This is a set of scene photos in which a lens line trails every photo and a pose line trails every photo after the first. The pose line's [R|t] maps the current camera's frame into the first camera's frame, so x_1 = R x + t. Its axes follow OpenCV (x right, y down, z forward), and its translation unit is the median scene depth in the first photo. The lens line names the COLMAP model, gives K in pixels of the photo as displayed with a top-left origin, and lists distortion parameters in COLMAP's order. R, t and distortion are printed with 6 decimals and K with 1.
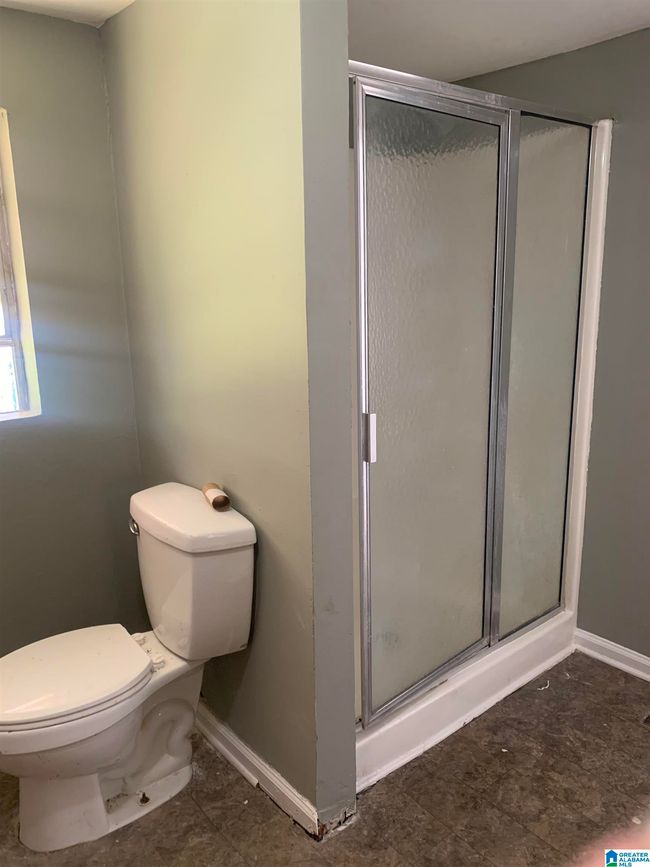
lens RADIAL K [[656.7, 0, 325.0], [0, 656.7, 433.3], [0, 0, 1]] dist [0.023926, -0.030407]
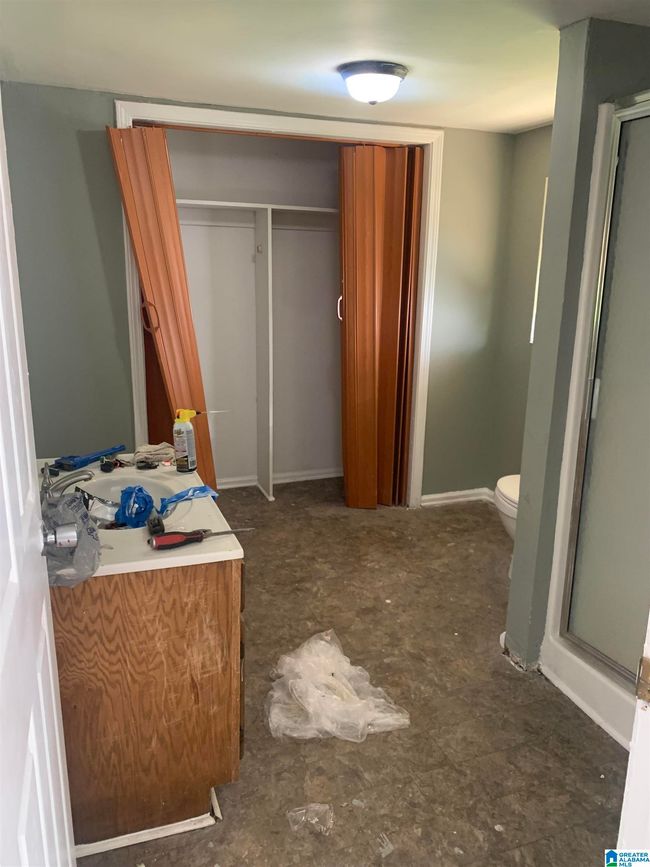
lens RADIAL K [[656.7, 0, 324.6], [0, 656.7, 434.4], [0, 0, 1]] dist [0.023926, -0.030407]
pose [[-0.331194, 0.234830, -0.913874, 1.268988], [-0.216811, 0.923680, 0.315923, -0.199129], [0.918316, 0.302770, -0.255004, 0.806464]]
